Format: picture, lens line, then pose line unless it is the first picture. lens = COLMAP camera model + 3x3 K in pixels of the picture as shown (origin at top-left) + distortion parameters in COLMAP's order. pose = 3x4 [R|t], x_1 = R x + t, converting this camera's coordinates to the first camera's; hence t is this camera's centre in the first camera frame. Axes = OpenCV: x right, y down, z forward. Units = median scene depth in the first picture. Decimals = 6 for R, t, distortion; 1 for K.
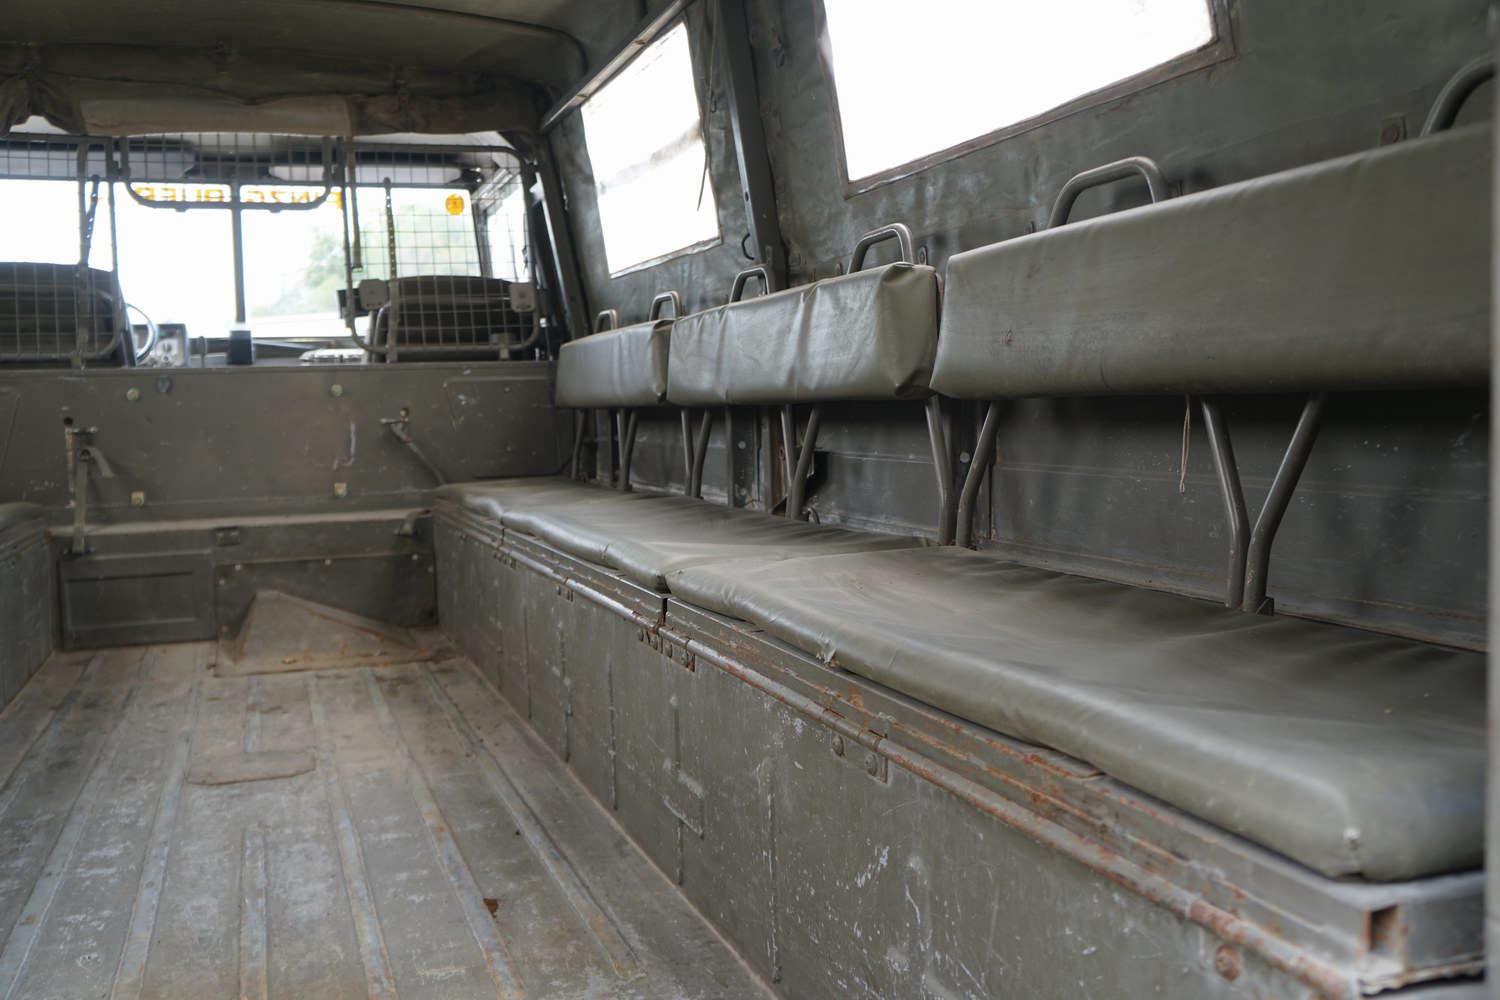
lens RADIAL K [[1378.7, 0, 741.4], [0, 1378.7, 491.6], [0, 0, 1]] dist [-0.121401, 0.188472]
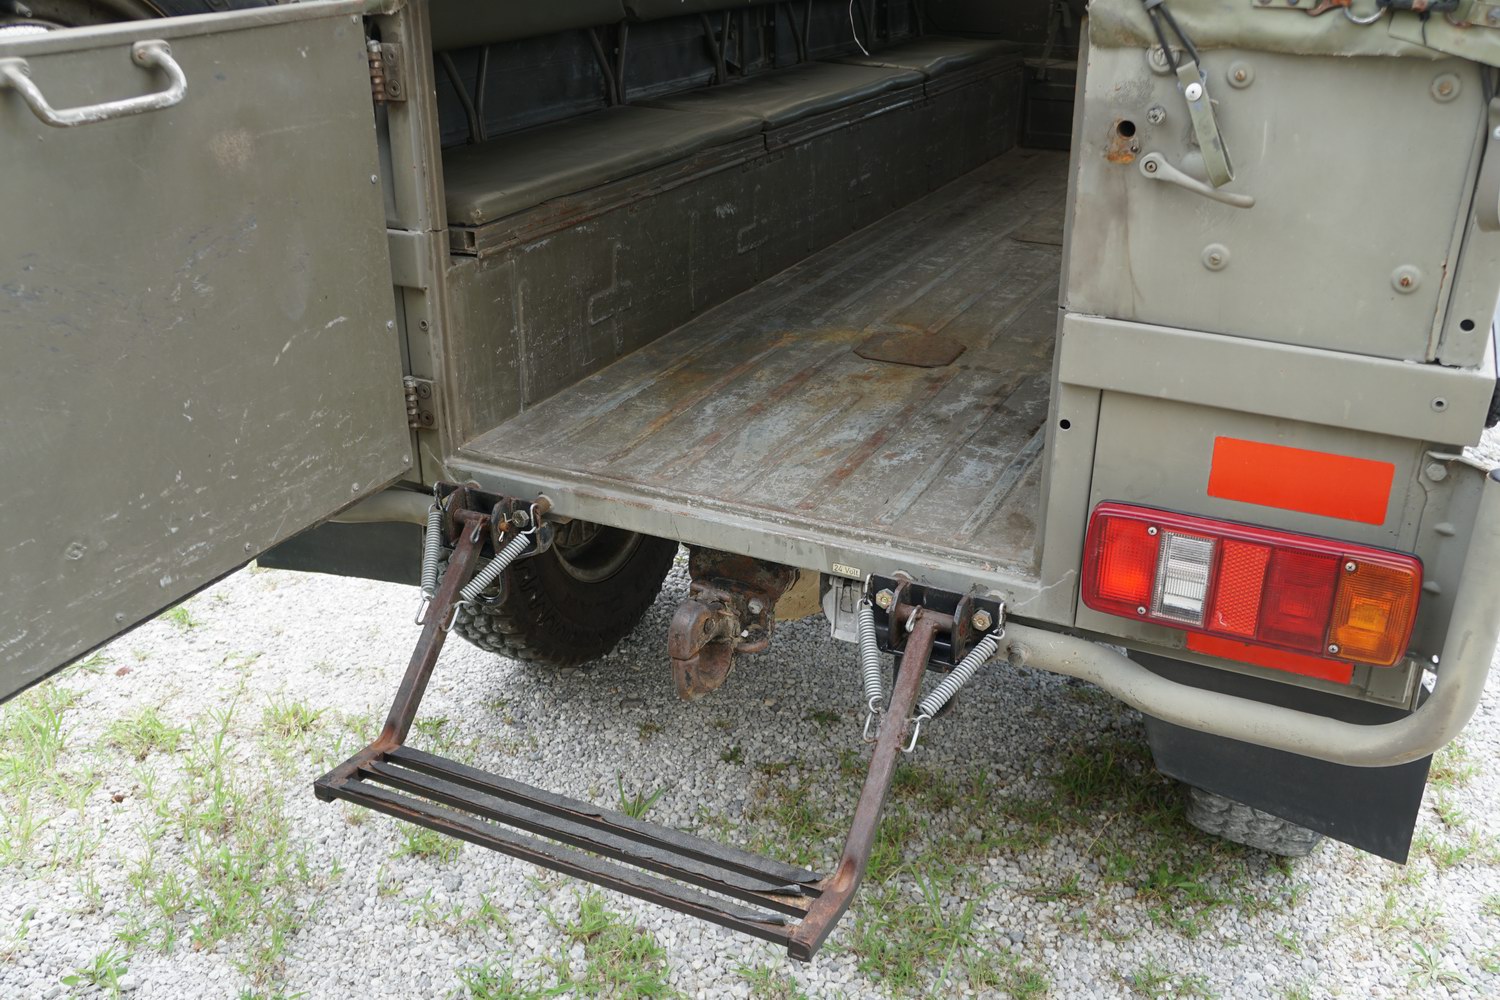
lens RADIAL K [[1378.7, 0, 741.4], [0, 1378.7, 491.6], [0, 0, 1]] dist [-0.121401, 0.188472]
pose [[0.698555, 0.310334, -0.644758, 0.430523], [-0.066370, 0.925275, 0.373445, -0.082847], [0.712471, -0.218080, 0.666953, -0.345930]]
